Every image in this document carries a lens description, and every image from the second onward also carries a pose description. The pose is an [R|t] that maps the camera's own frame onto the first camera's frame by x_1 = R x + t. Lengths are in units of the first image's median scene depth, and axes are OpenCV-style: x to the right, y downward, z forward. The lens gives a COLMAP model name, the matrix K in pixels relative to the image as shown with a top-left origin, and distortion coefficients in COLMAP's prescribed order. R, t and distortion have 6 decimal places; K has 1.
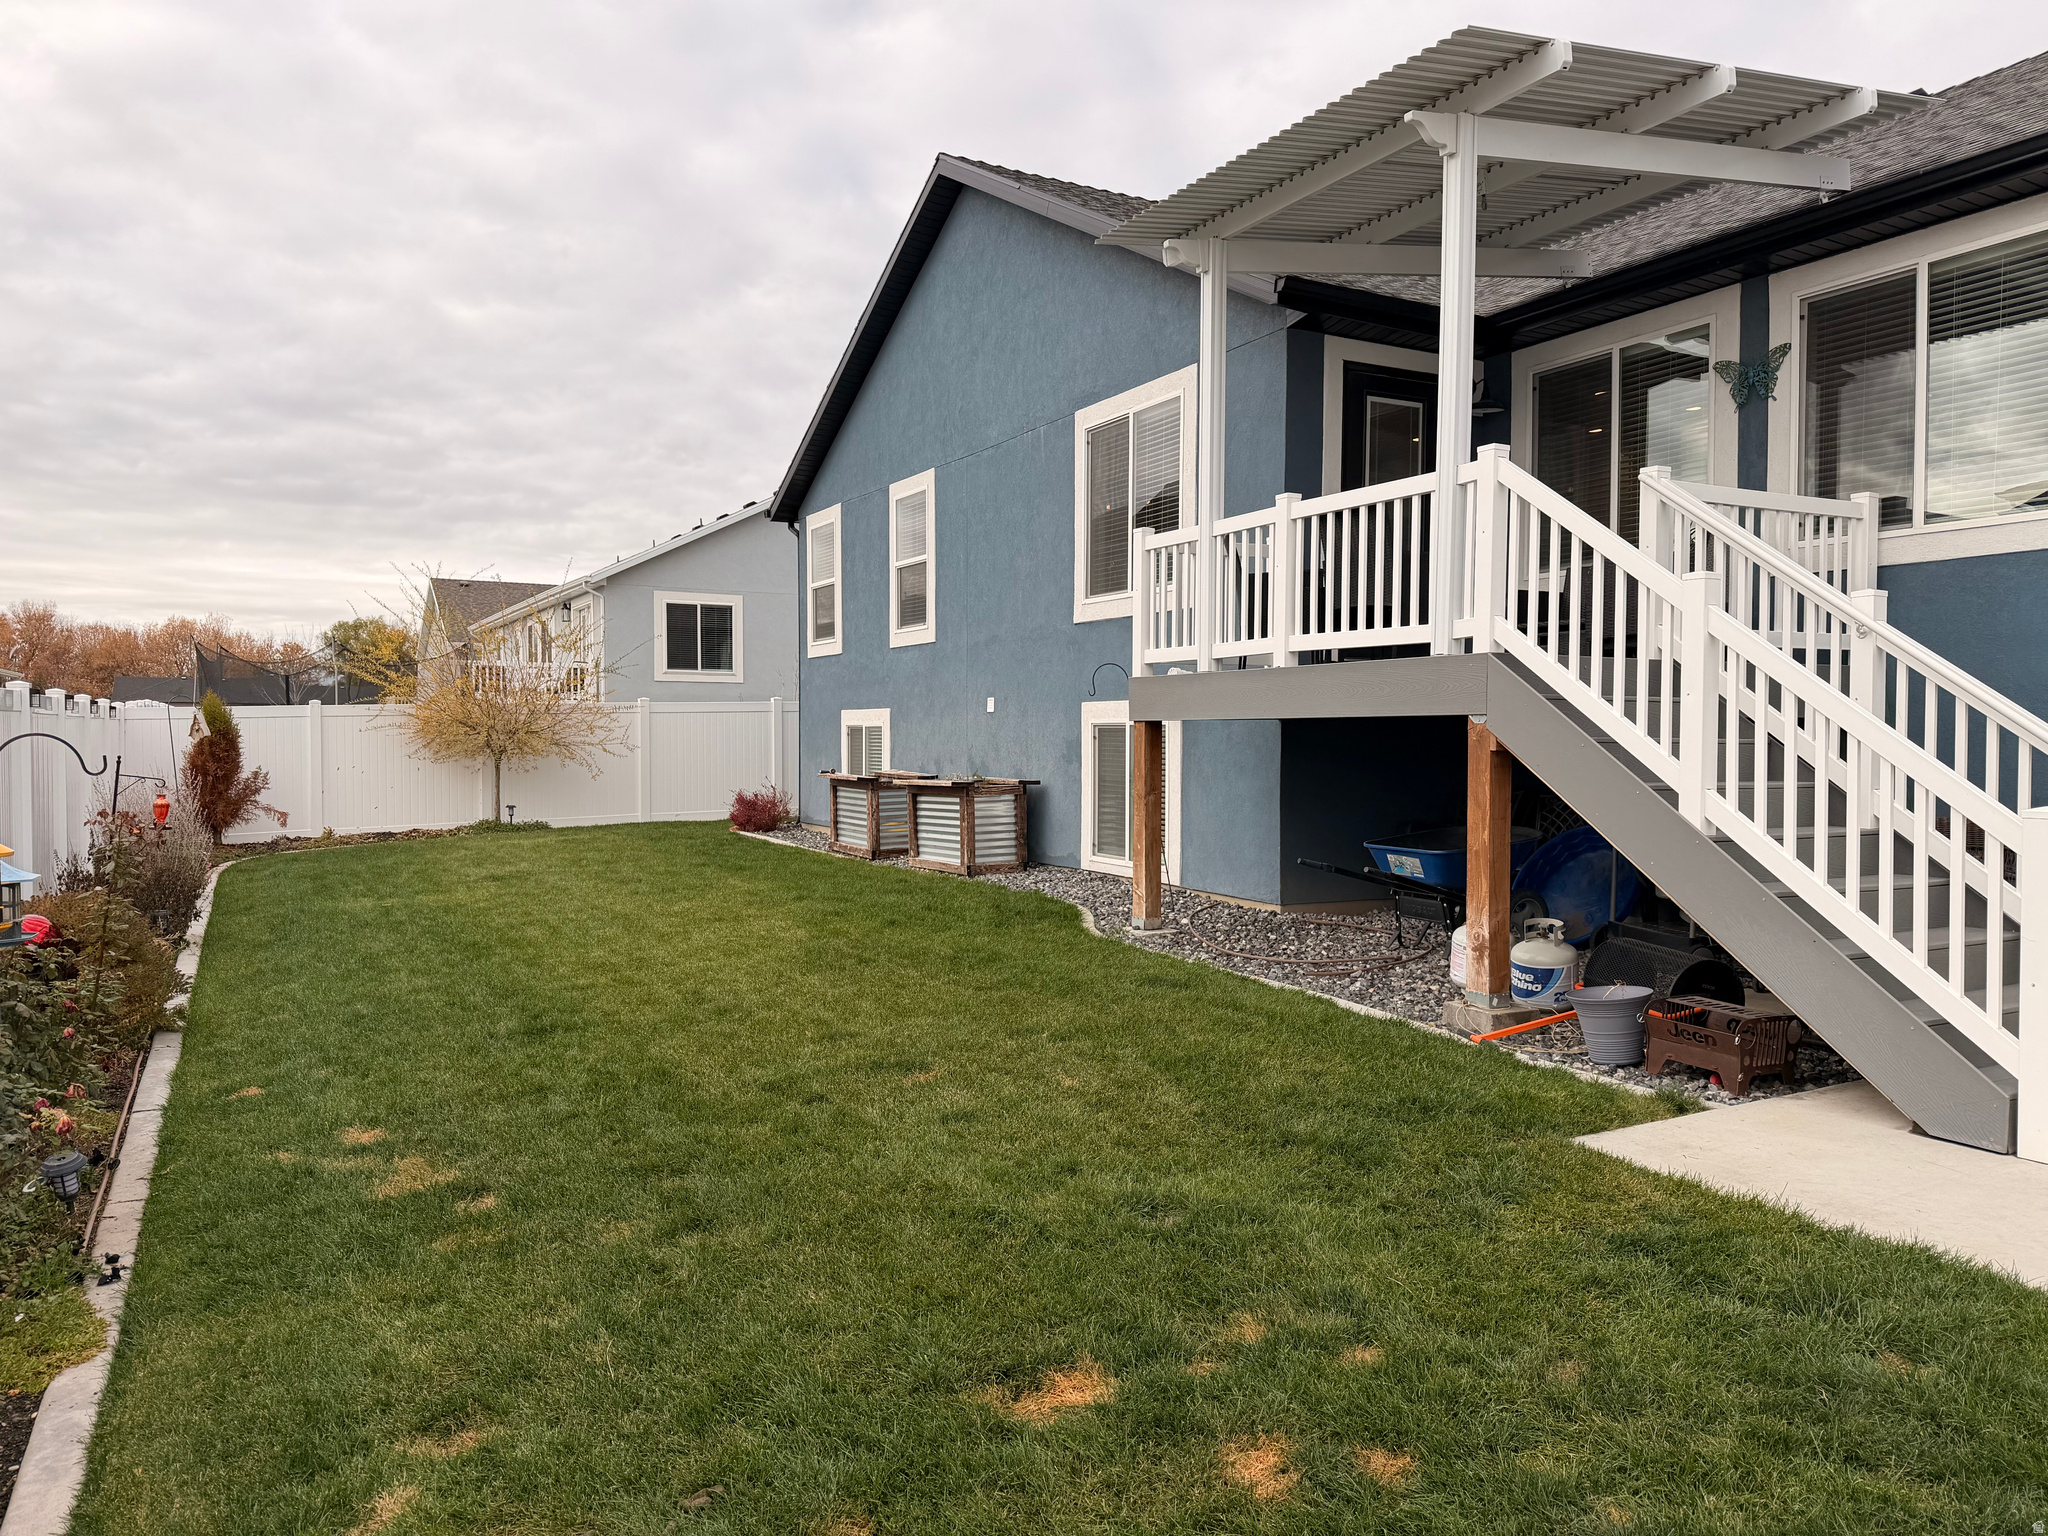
lens RADIAL K [[1438.3, 0, 1024.0], [0, 1438.3, 768.0], [0, 0, 1]] dist [0.043922, -0.061676]
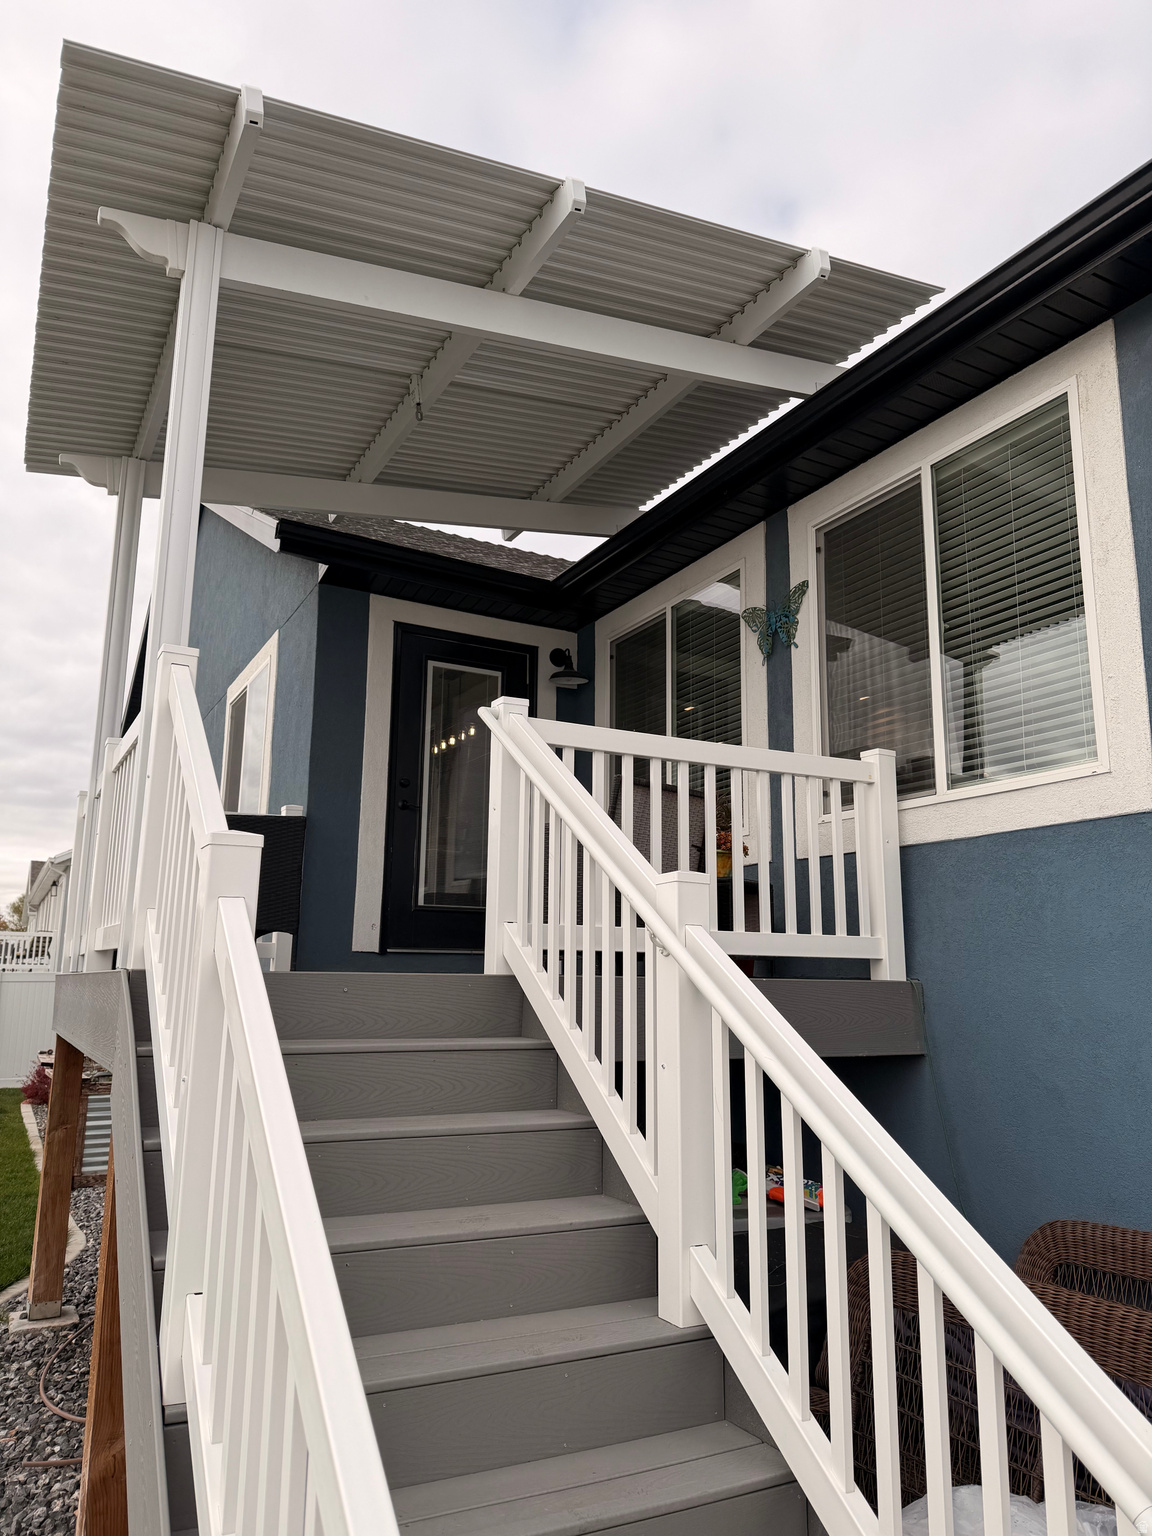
lens RADIAL K [[1078.7, 0, 576.0], [0, 1078.7, 768.0], [0, 0, 1]] dist [0.043922, -0.061676]
pose [[0.999891, 0.012458, -0.007894, 0.399351], [-0.013919, 0.974089, -0.225738, -0.046907], [0.004877, 0.225823, 0.974156, 0.418904]]
